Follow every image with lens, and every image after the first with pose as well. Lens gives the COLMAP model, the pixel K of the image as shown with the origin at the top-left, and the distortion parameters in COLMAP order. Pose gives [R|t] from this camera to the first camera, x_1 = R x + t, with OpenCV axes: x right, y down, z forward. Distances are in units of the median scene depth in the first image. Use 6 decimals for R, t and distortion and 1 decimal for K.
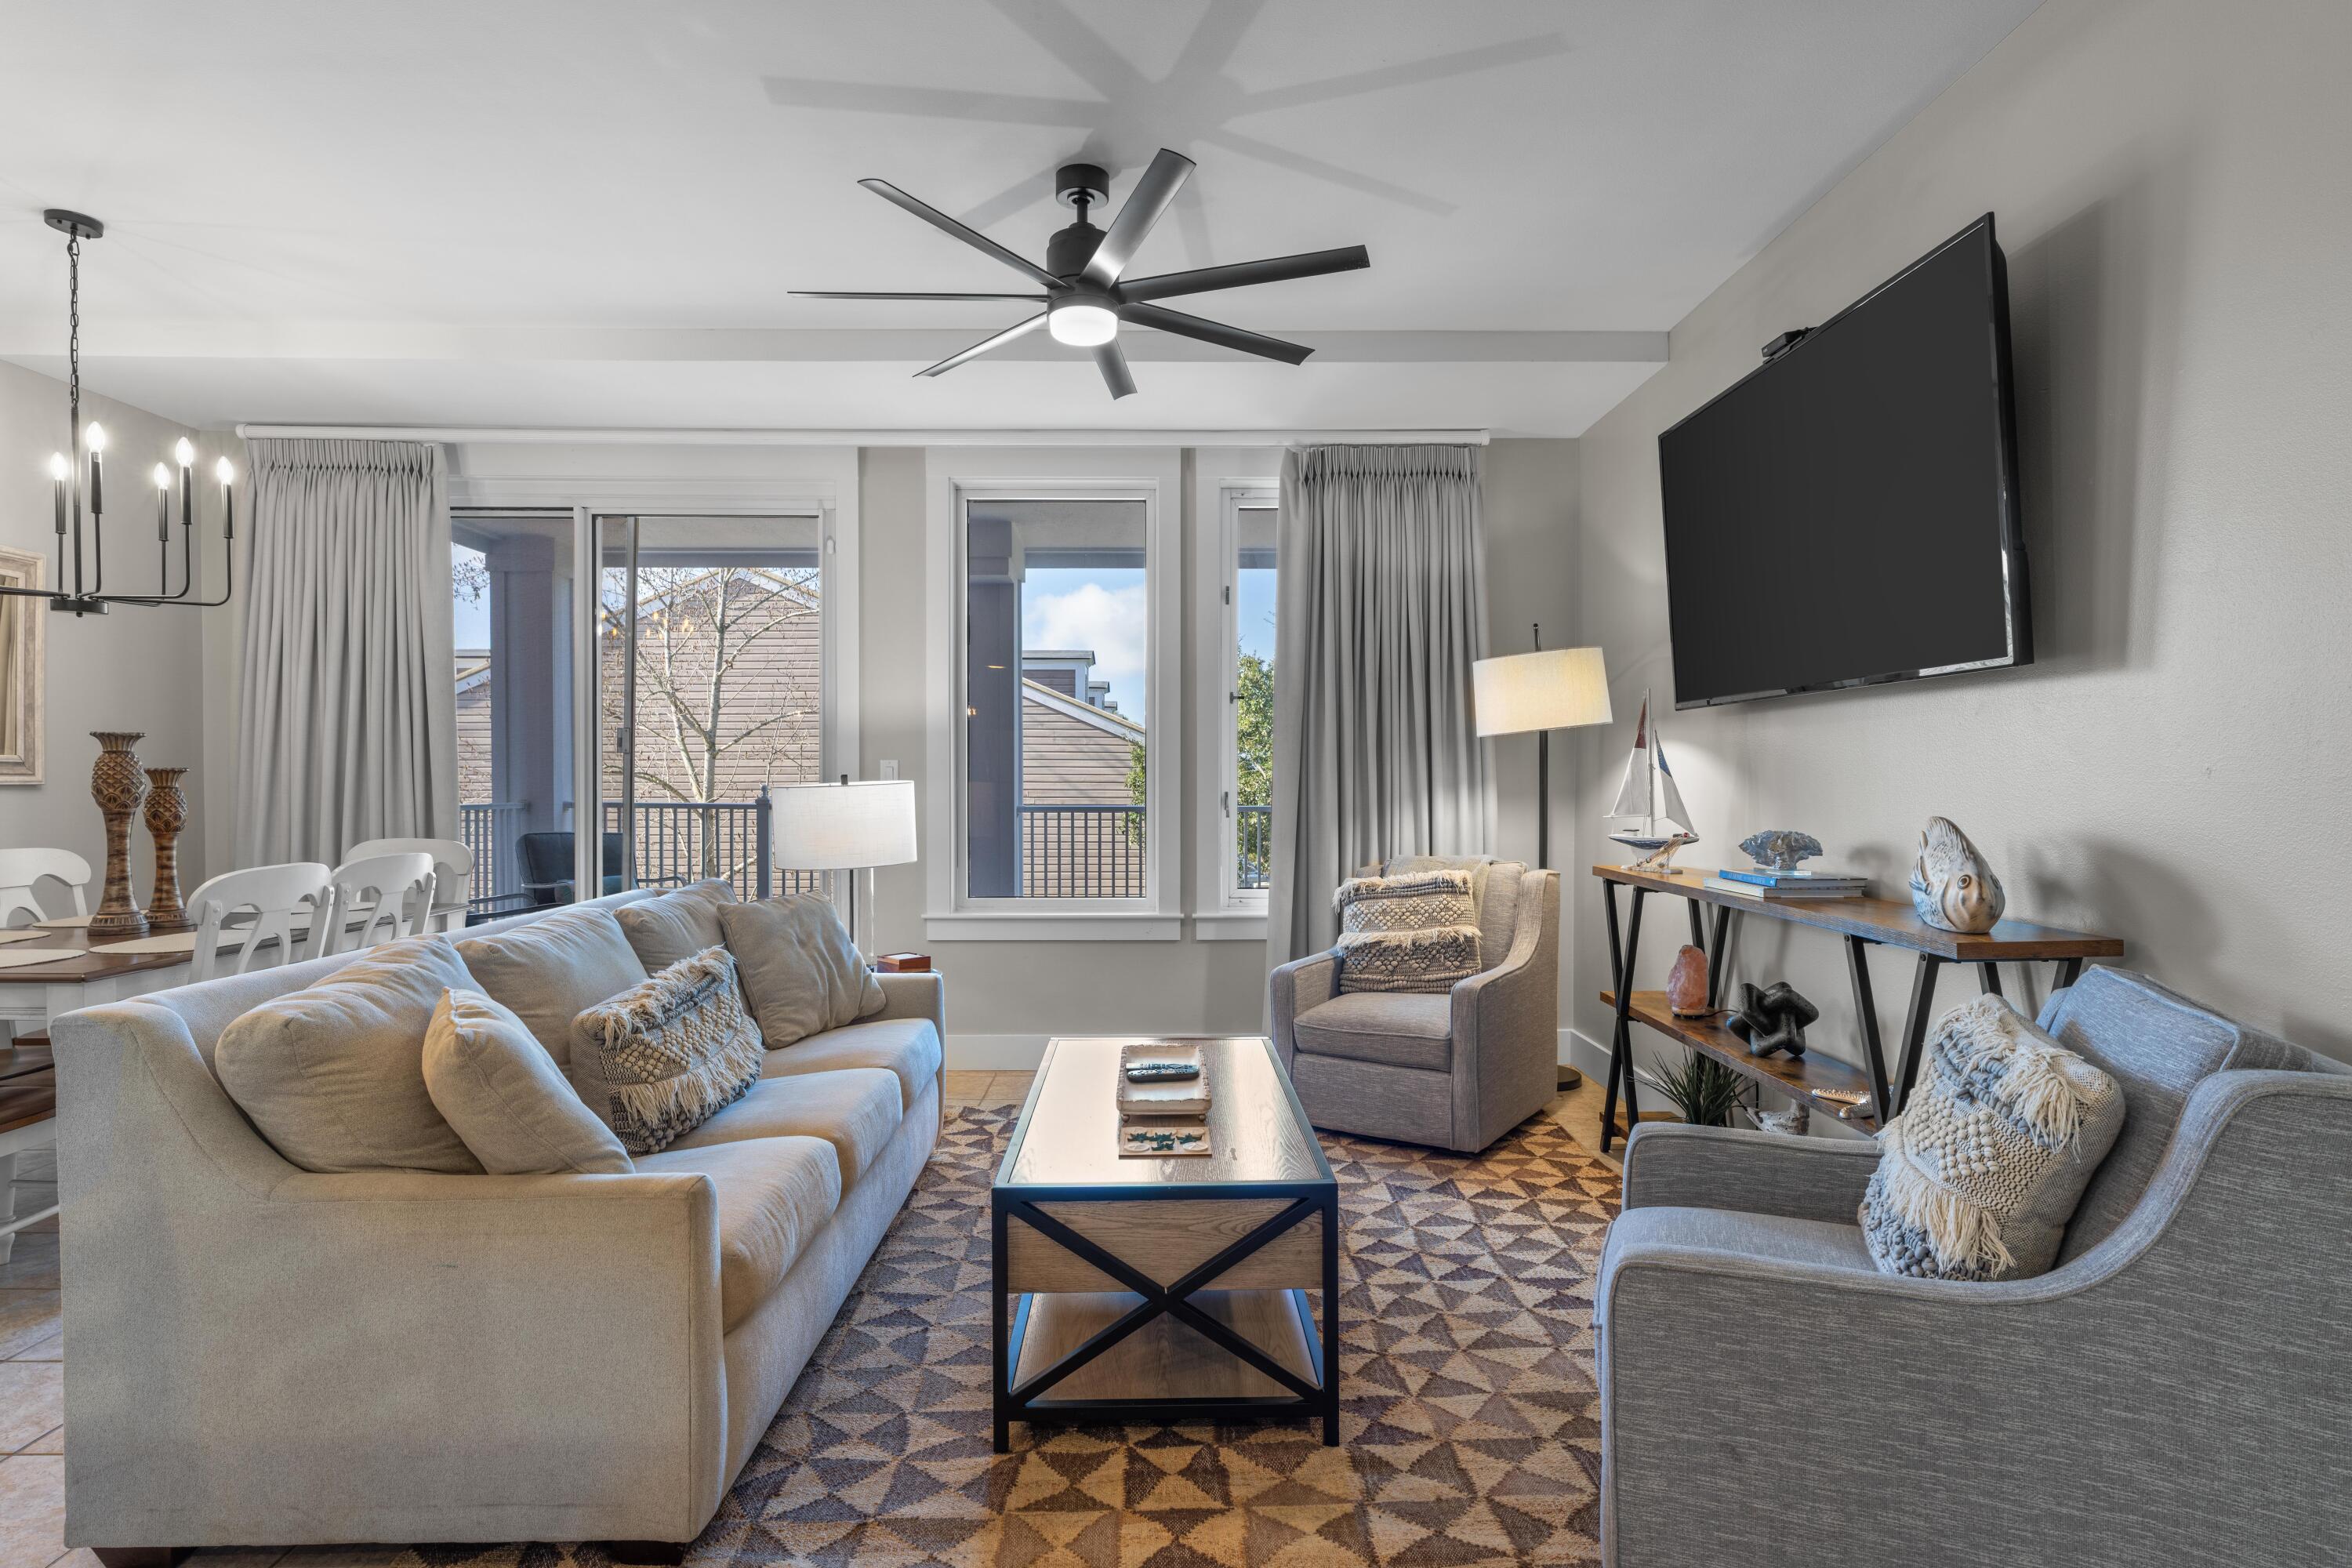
lens RADIAL K [[1212.7, 0, 1174.3], [0, 1212.7, 790.0], [0, 0, 1]] dist [-0.006697, 0.002662]
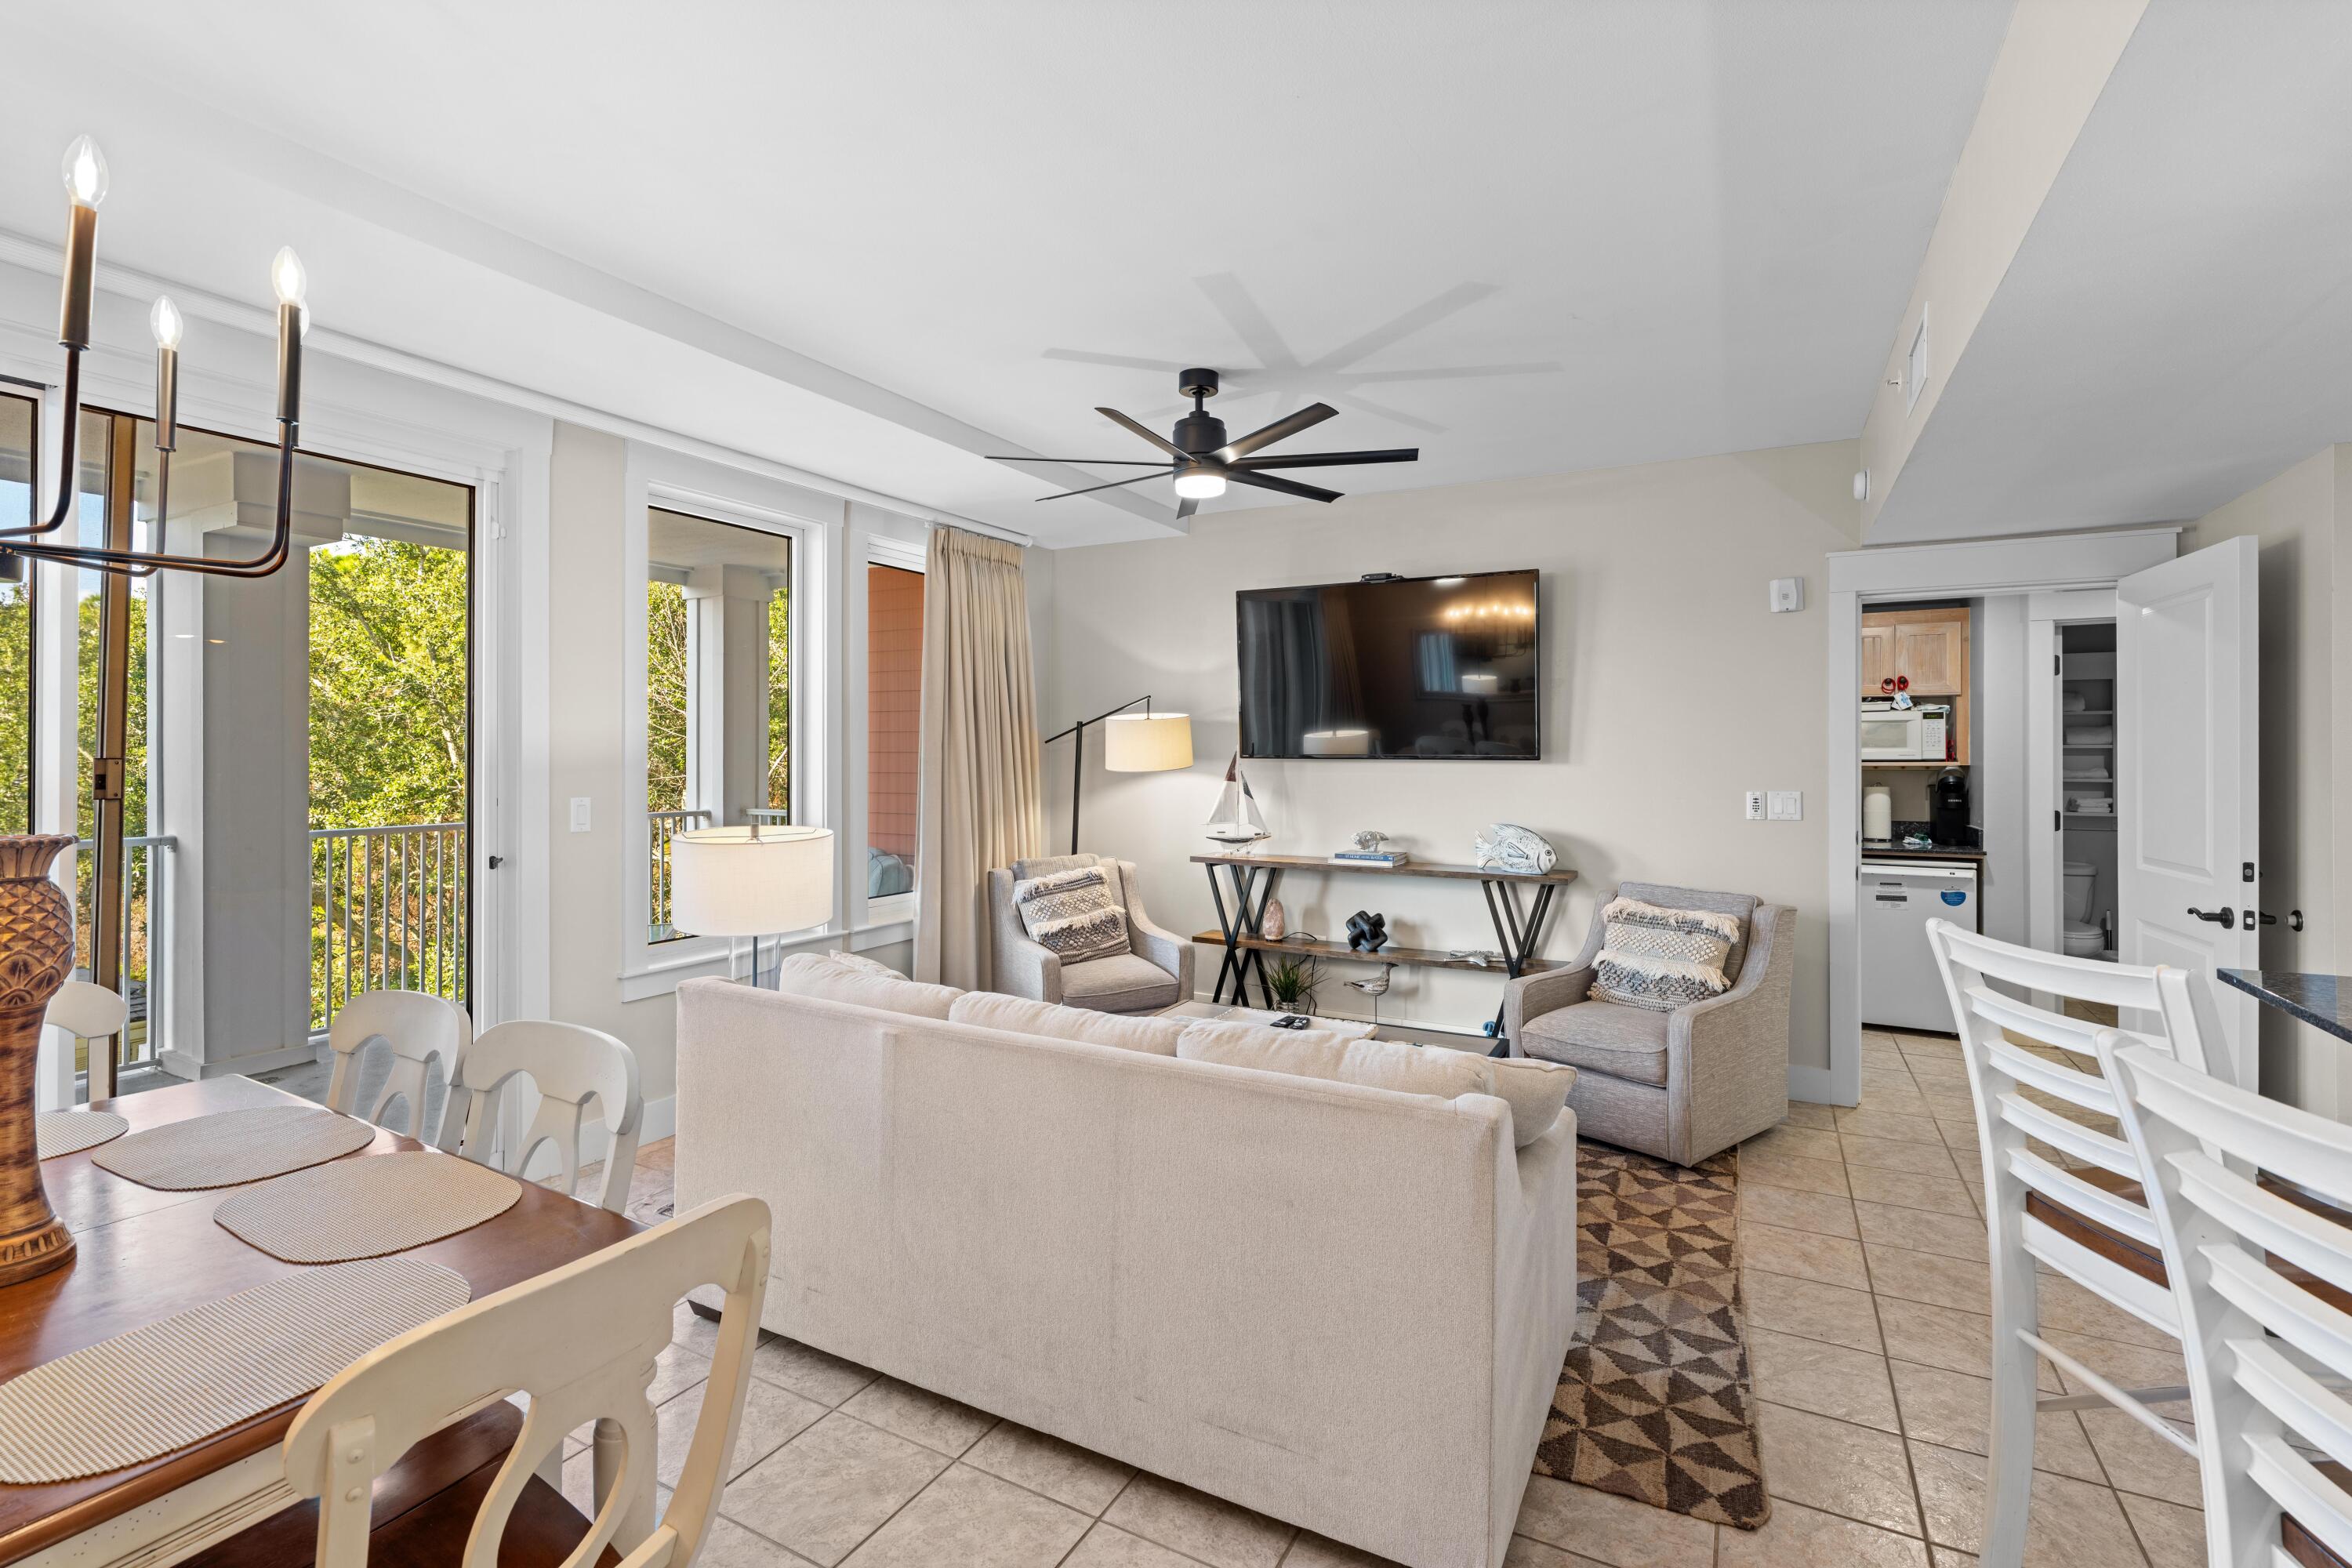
lens RADIAL K [[1069.9, 0, 1161.9], [0, 1069.9, 747.2], [0, 0, 1]] dist [-0.008395, 0.003570]
pose [[0.496546, 0.005334, 0.867994, -0.971682], [0.004435, 0.999952, -0.008682, -0.073315], [-0.867999, 0.008160, 0.496499, 0.390940]]
